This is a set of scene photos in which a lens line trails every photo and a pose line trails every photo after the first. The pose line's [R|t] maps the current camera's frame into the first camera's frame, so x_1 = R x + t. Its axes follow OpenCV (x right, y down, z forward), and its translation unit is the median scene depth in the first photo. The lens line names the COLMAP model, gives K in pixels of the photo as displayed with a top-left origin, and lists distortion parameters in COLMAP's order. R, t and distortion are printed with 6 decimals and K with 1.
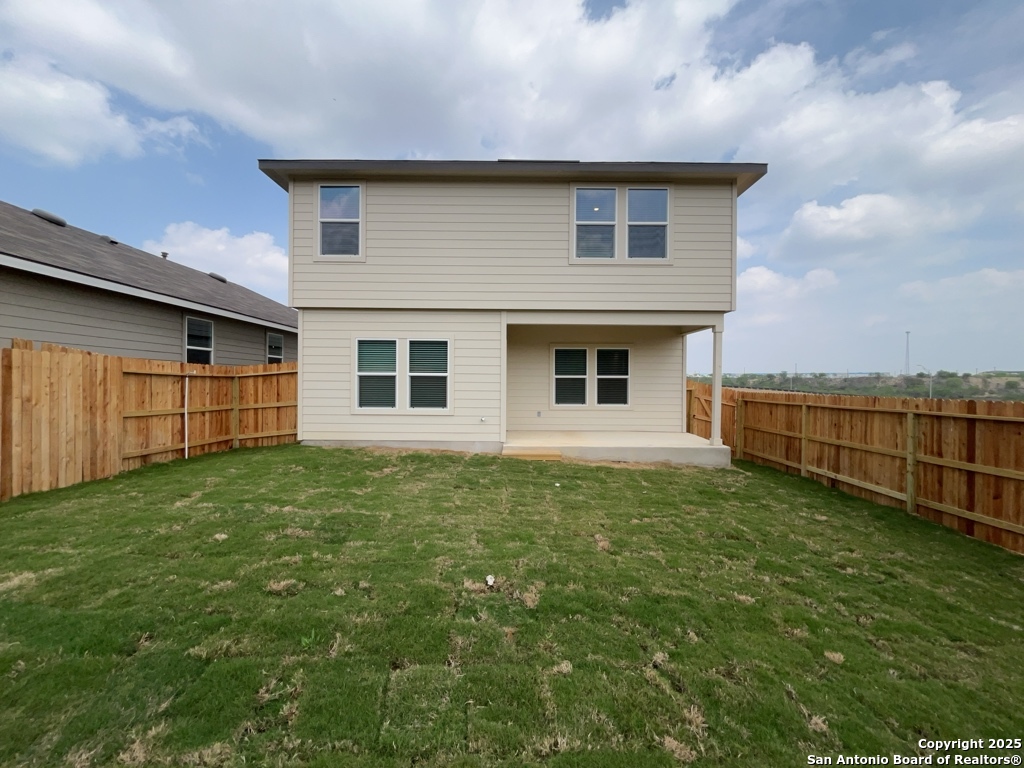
lens RADIAL K [[409.4, 0, 512.0], [0, 409.4, 384.0], [0, 0, 1]] dist [-0.000008, 0.000185]
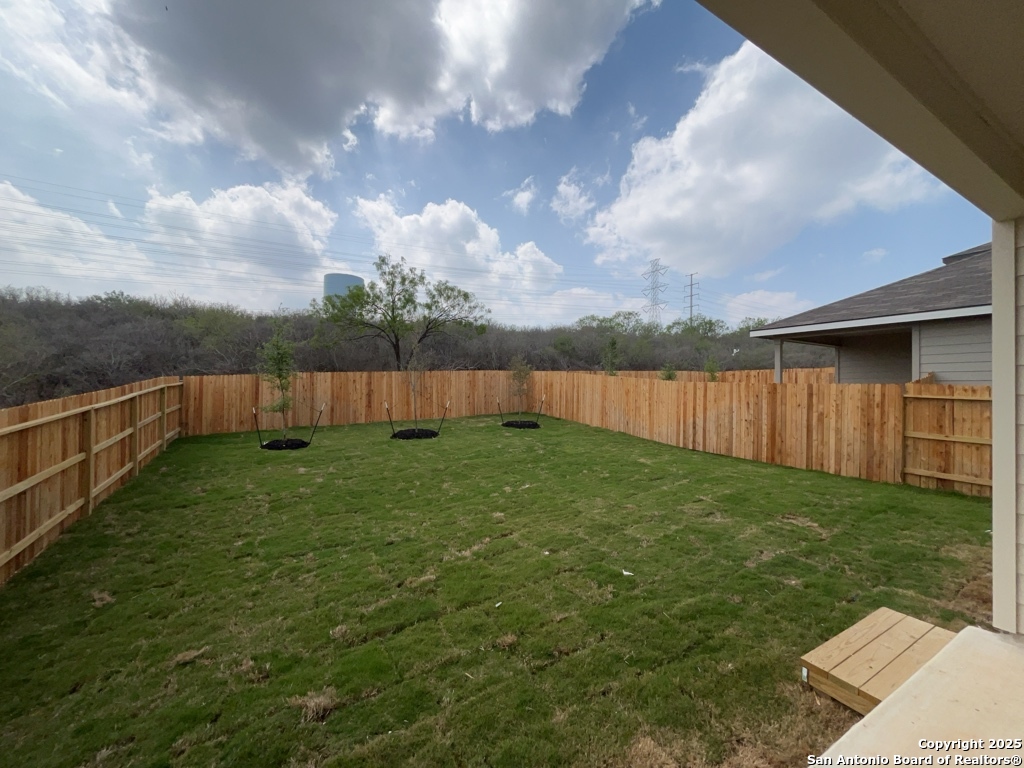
lens RADIAL K [[409.4, 0, 512.0], [0, 409.4, 384.0], [0, 0, 1]] dist [-0.000008, 0.000185]
pose [[-0.865598, -0.023738, -0.500176, 0.649493], [-0.020994, 0.999718, -0.011113, -0.032950], [0.500299, 0.000882, -0.865852, 1.600998]]
